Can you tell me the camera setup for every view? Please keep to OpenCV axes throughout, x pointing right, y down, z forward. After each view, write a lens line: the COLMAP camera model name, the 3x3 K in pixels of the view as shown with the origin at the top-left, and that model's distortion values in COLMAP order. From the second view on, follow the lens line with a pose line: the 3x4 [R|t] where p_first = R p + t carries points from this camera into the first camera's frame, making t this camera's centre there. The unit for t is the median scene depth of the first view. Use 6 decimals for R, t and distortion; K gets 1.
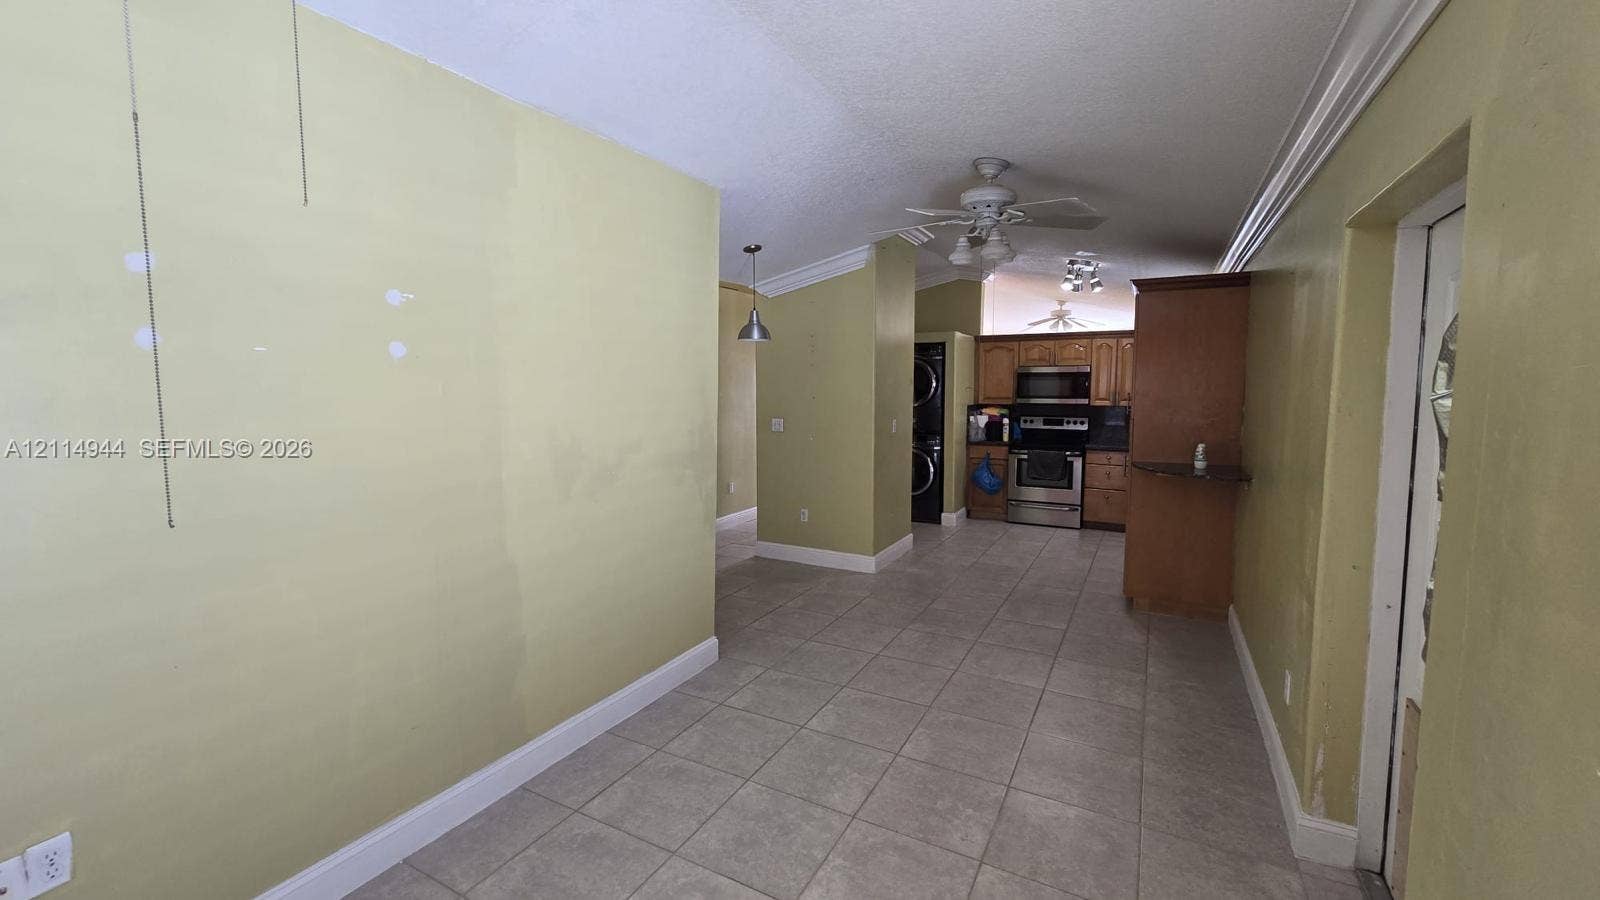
lens RADIAL K [[659.8, 0, 803.2], [0, 659.8, 441.3], [0, 0, 1]] dist [-0.002861, -0.000142]
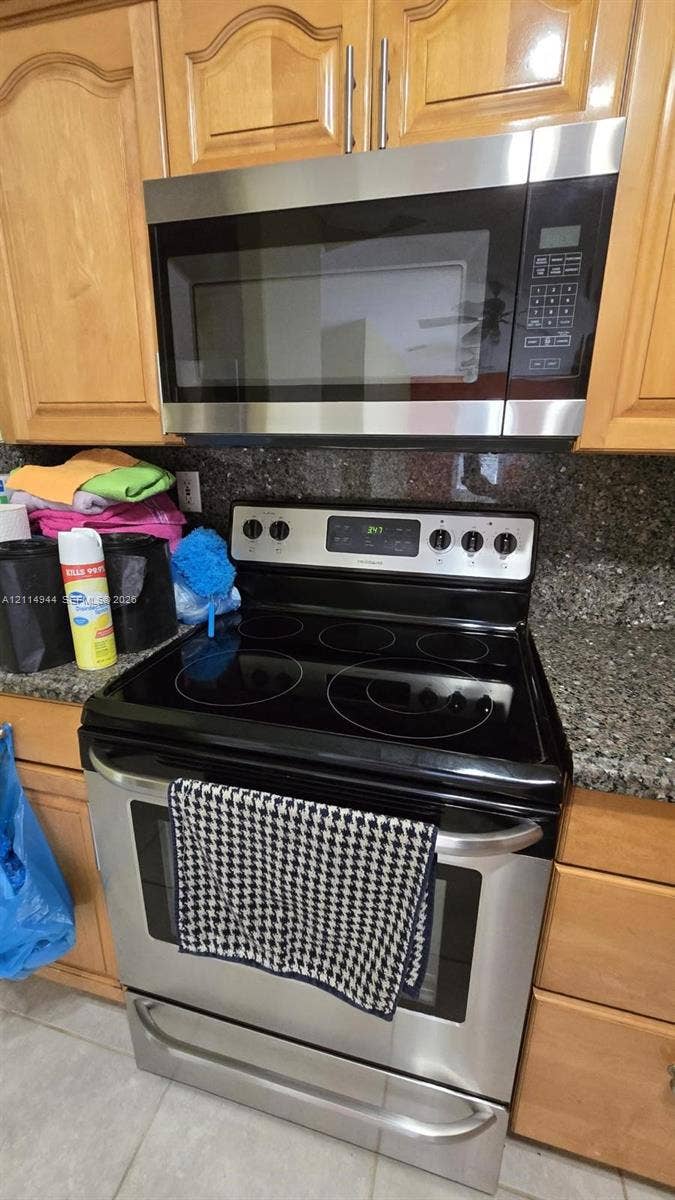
lens RADIAL K [[494.9, 0, 337.5], [0, 494.9, 600.0], [0, 0, 1]] dist [-0.002861, -0.000142]
pose [[0.970799, -0.052822, 0.234006, 0.336052], [0.002191, 0.977369, 0.211529, -0.043170], [-0.239883, -0.204839, 0.948945, 0.862996]]
